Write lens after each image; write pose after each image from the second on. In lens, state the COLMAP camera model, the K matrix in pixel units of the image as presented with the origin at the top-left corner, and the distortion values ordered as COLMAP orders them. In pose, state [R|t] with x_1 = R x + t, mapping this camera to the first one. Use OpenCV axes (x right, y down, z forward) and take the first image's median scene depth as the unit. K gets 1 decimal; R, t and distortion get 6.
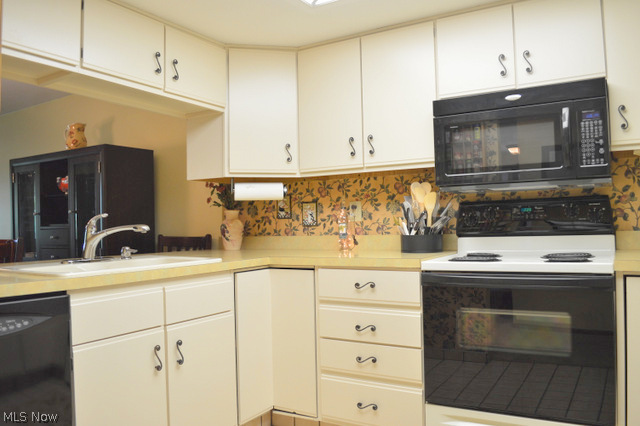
lens RADIAL K [[512.2, 0, 325.3], [0, 512.2, 209.8], [0, 0, 1]] dist [-0.075337, 0.013509]
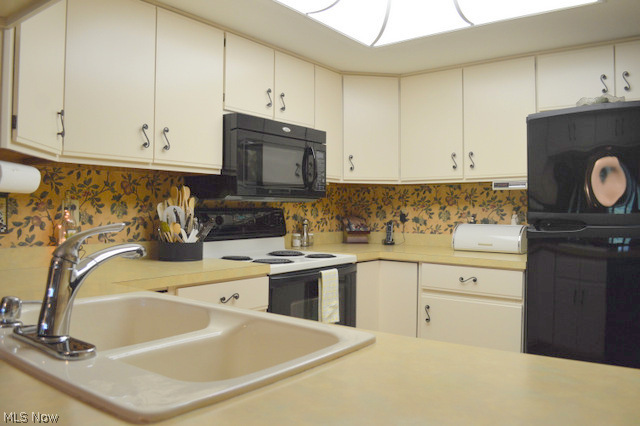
lens RADIAL K [[512.2, 0, 321.9], [0, 512.2, 213.3], [0, 0, 1]] dist [-0.075337, 0.013509]
pose [[0.113656, 0.029499, 0.993082, -0.731166], [-0.019103, 0.999439, -0.027501, 0.019309], [-0.993336, -0.015845, 0.114156, 0.634202]]
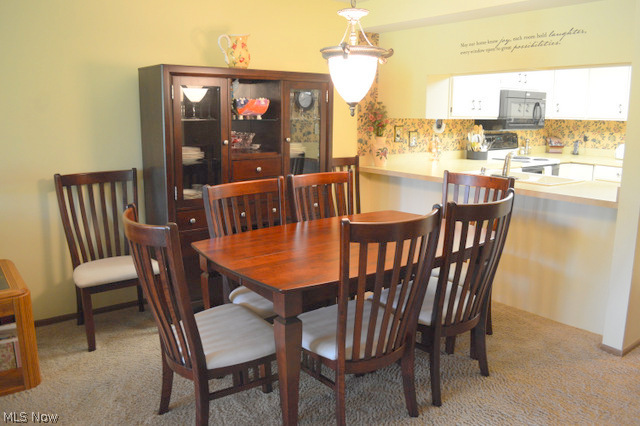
lens RADIAL K [[512.2, 0, 322.9], [0, 512.2, 211.1], [0, 0, 1]] dist [-0.075337, 0.013509]
pose [[0.392520, -0.138679, 0.909228, -1.948848], [-0.026734, 0.986429, 0.161995, -0.024629], [-0.919355, -0.087894, 0.383486, 0.771191]]
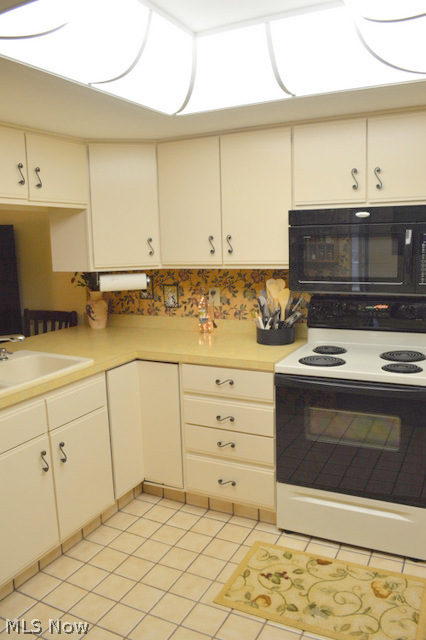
lens RADIAL K [[512.2, 0, 215.6], [0, 512.2, 317.9], [0, 0, 1]] dist [-0.075337, 0.013509]
pose [[0.997533, -0.016207, 0.068299, -0.014291], [0.003581, 0.983463, 0.181075, -0.169033], [-0.070104, -0.180383, 0.981095, -0.063254]]
